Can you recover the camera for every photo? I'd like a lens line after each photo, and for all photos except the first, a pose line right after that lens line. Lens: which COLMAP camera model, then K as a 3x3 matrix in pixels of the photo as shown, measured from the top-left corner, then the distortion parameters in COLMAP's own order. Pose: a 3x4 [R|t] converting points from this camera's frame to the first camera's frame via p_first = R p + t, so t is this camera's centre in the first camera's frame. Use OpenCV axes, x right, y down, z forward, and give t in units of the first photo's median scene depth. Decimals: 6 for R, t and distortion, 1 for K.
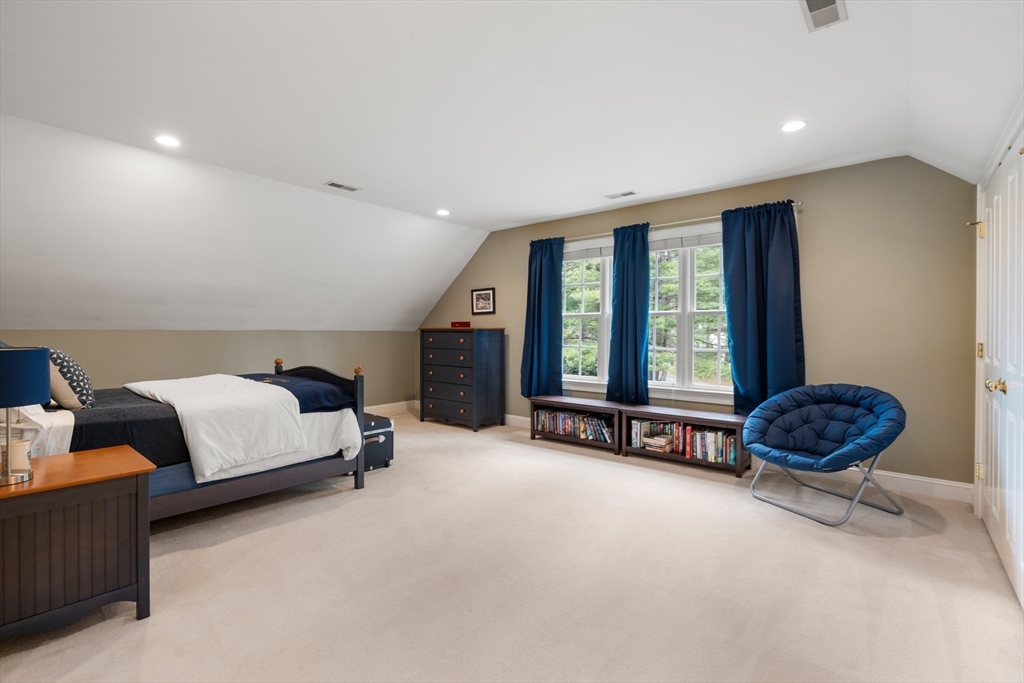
lens RADIAL K [[468.3, 0, 509.9], [0, 468.3, 336.5], [0, 0, 1]] dist [-0.002030, -0.001991]
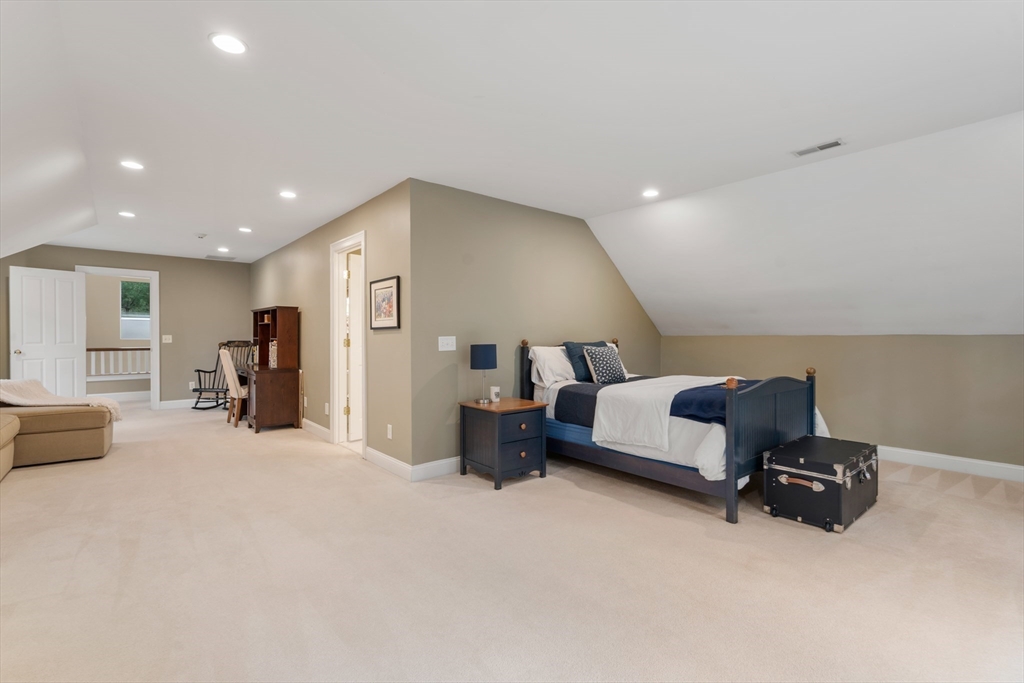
lens RADIAL K [[468.3, 0, 510.2], [0, 468.3, 338.9], [0, 0, 1]] dist [-0.002030, -0.001991]
pose [[-0.168774, 0.003969, -0.985647, 0.623541], [-0.010051, 0.999933, 0.005747, -0.008071], [0.985604, 0.010877, -0.168723, 0.804798]]
